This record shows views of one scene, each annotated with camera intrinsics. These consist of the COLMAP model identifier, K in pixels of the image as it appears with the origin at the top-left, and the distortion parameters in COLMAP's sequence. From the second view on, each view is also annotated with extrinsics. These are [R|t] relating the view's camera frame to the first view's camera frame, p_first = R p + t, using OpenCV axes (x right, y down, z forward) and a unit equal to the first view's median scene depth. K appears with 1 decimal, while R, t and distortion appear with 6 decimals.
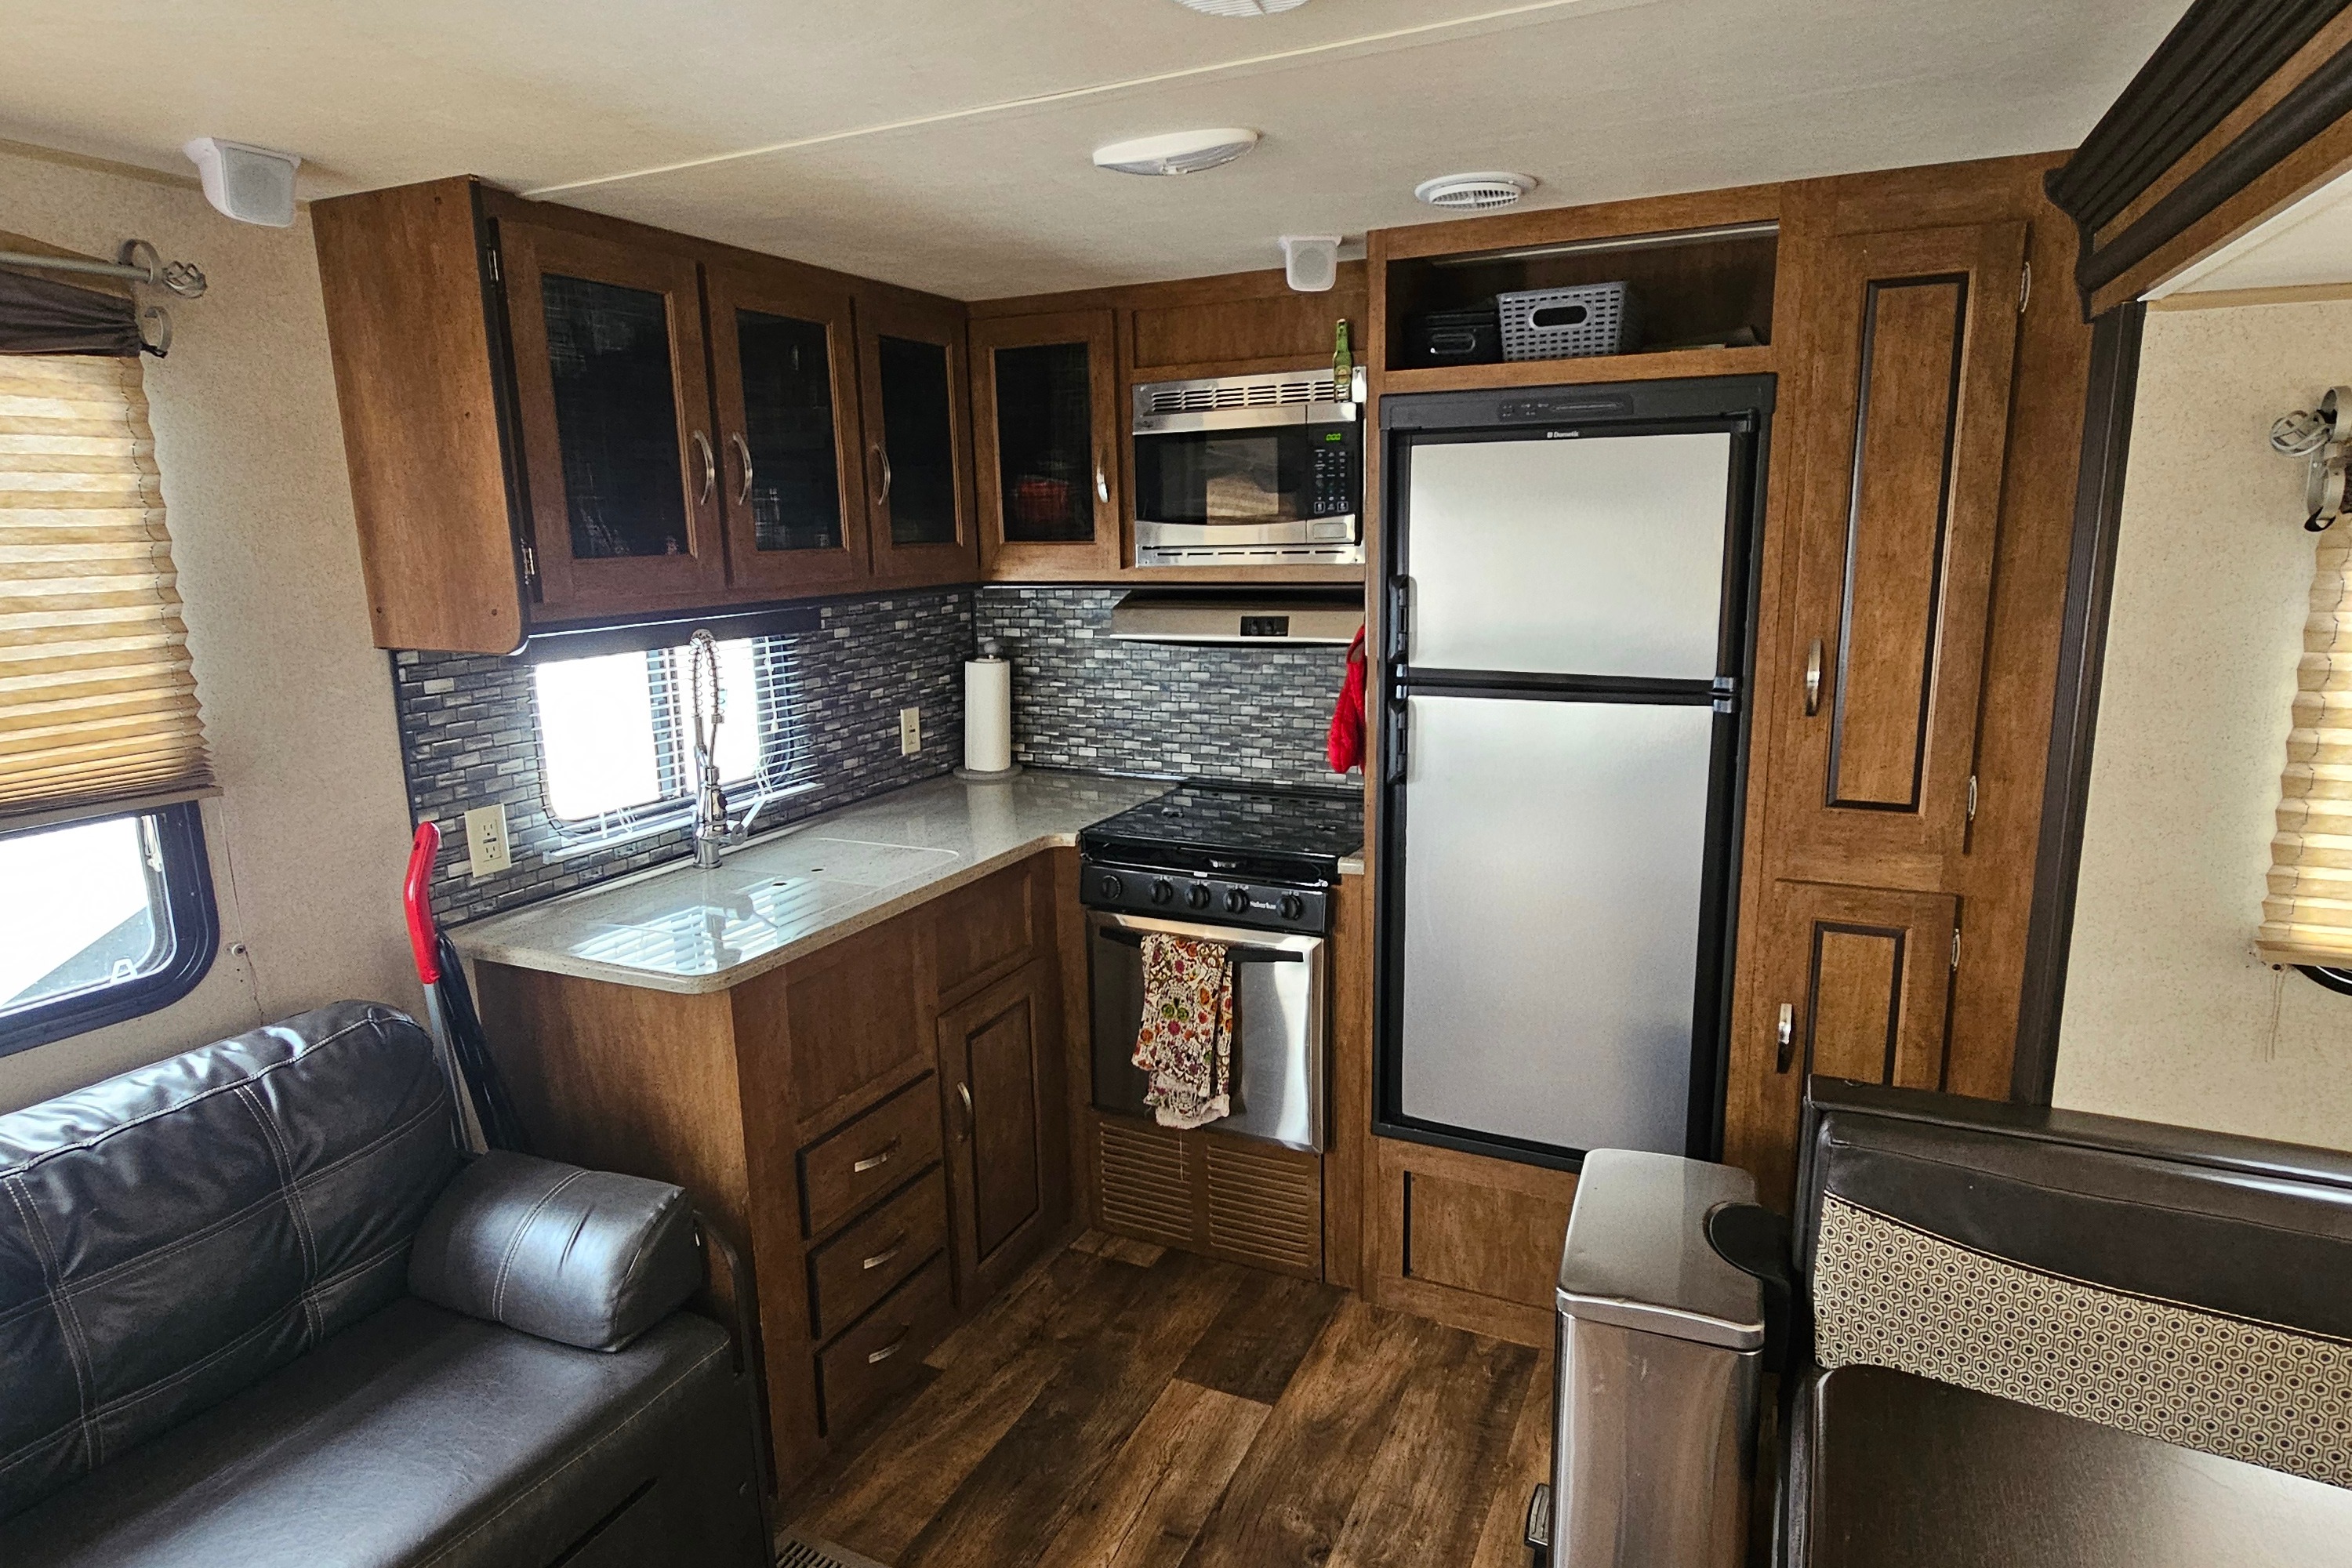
lens RADIAL K [[1286.3, 0, 1169.8], [0, 1286.3, 771.0], [0, 0, 1]] dist [0.002876, 0.000061]
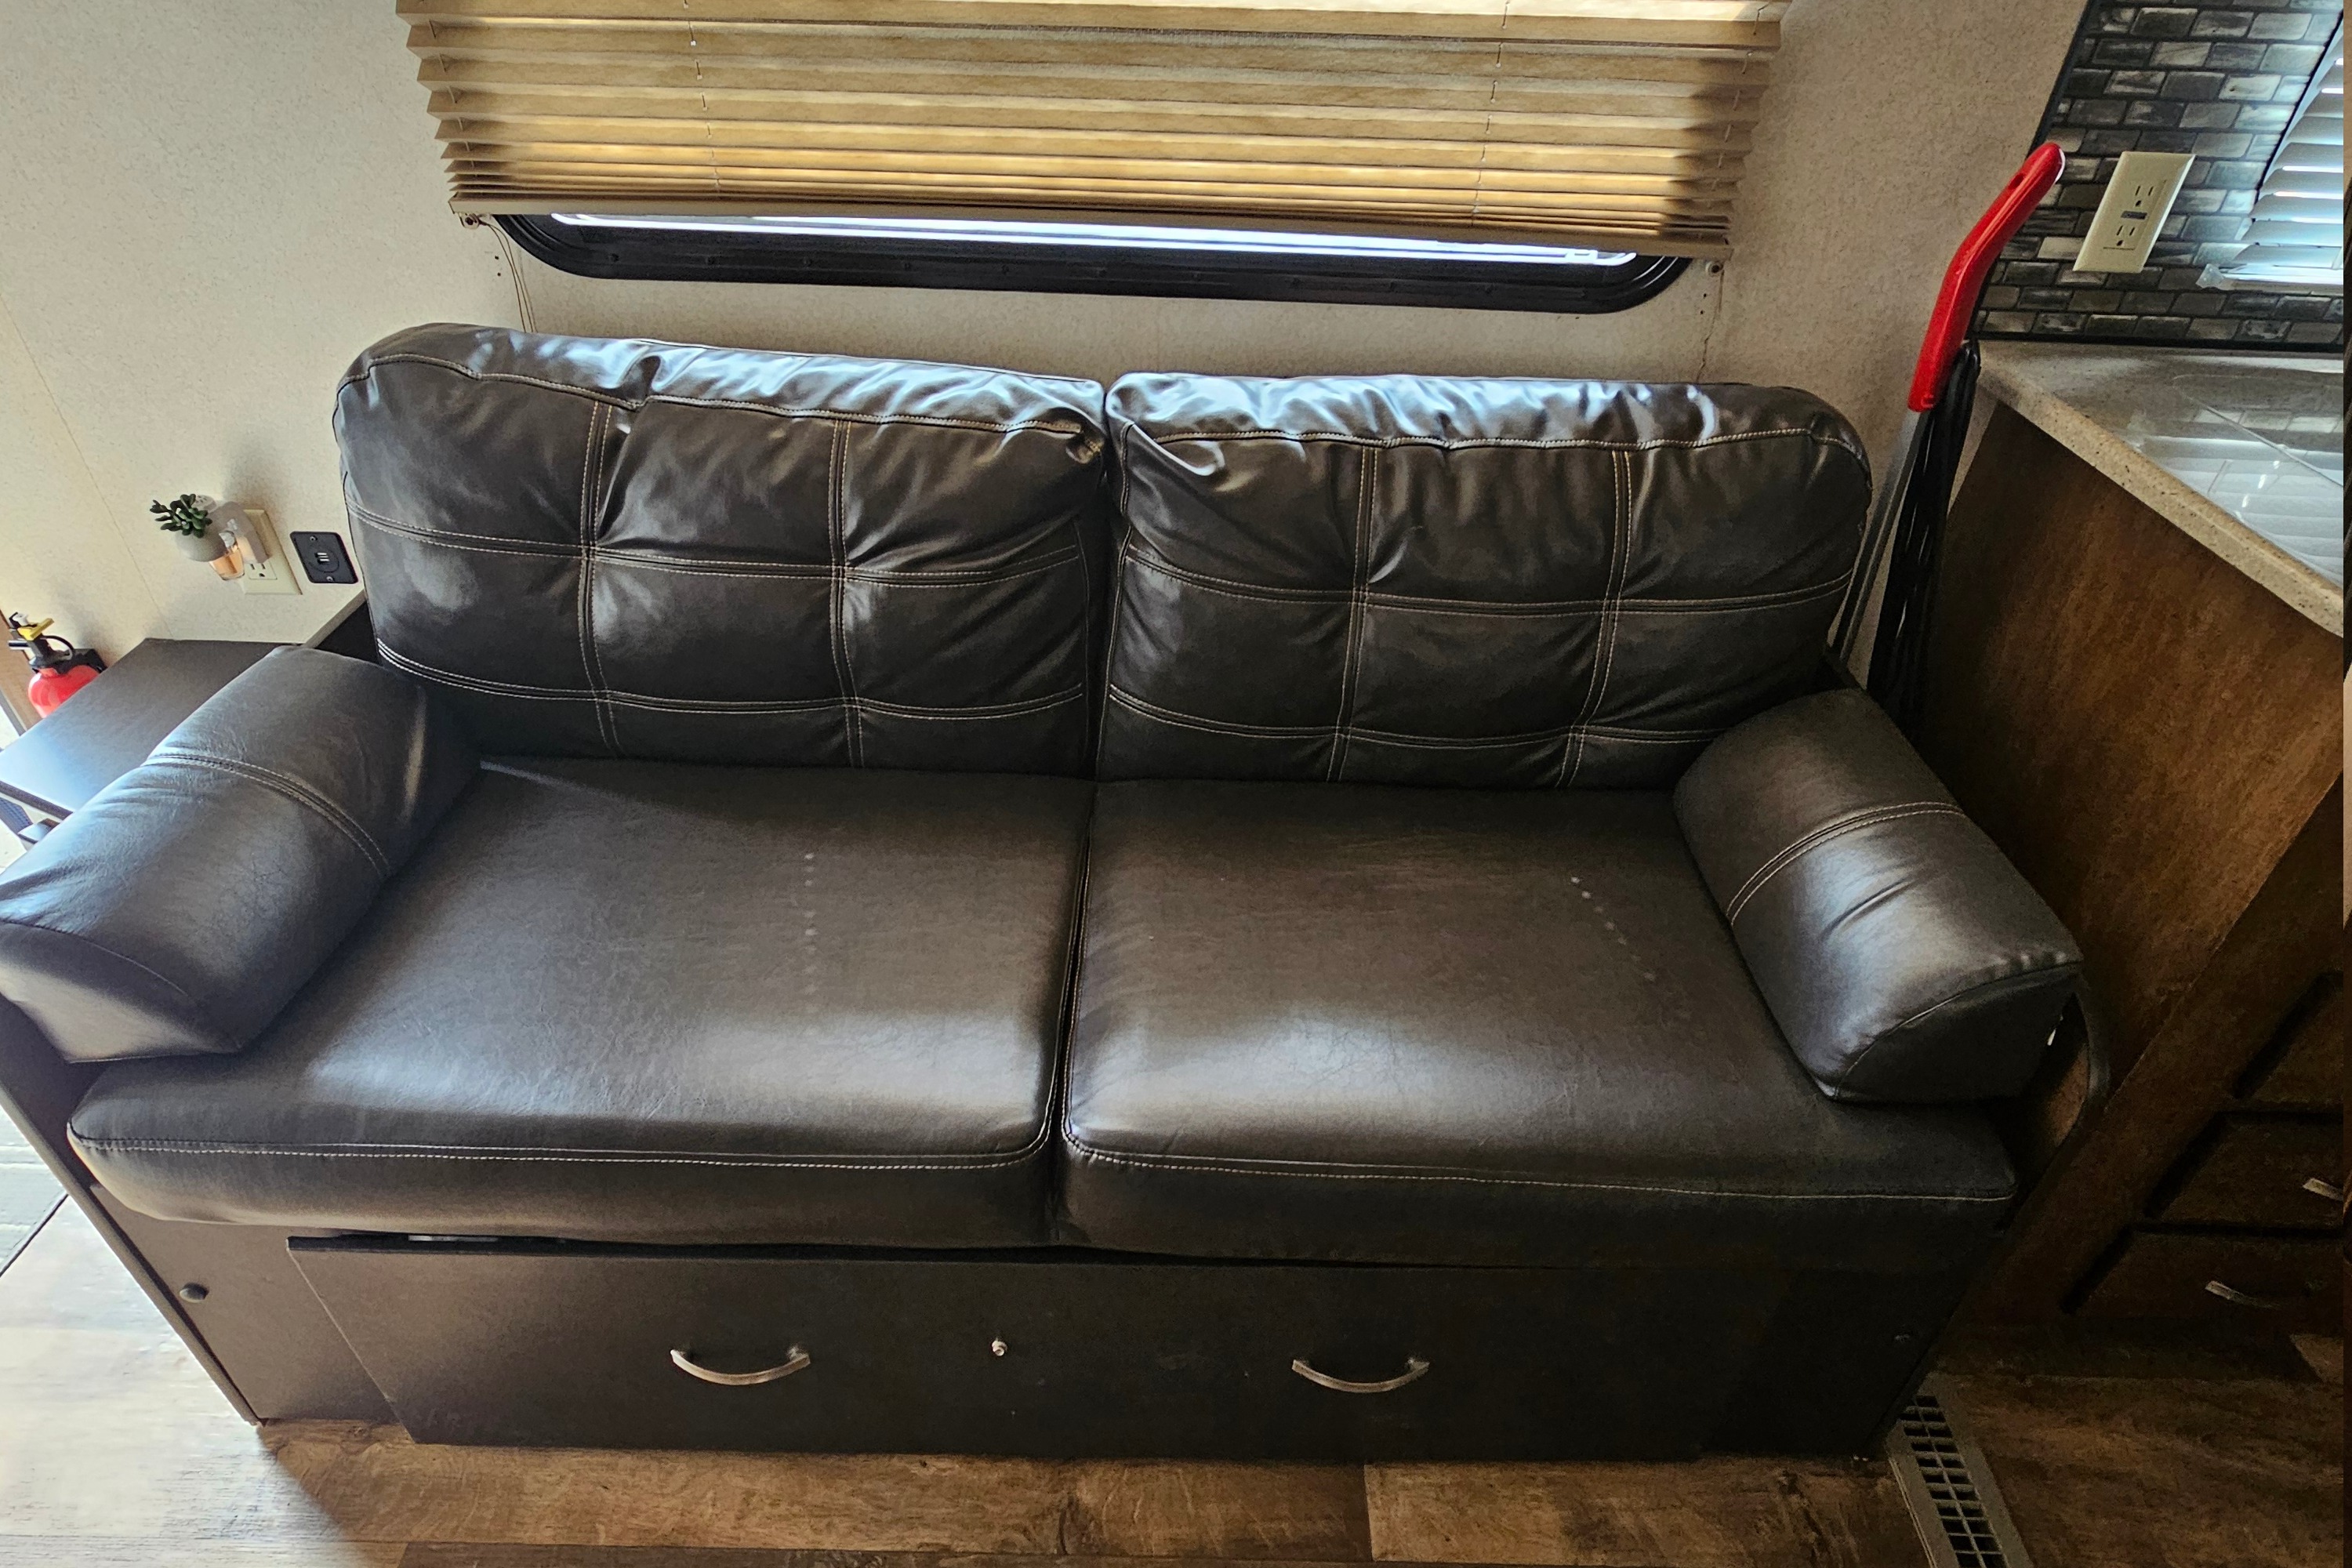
lens RADIAL K [[1286.3, 0, 1180.1], [0, 1286.3, 759.2], [0, 0, 1]] dist [0.002876, 0.000061]
pose [[0.428163, 0.567474, -0.703313, -0.191925], [-0.213102, 0.819711, 0.531659, 0.046218], [0.878216, -0.077760, 0.471900, 0.385994]]
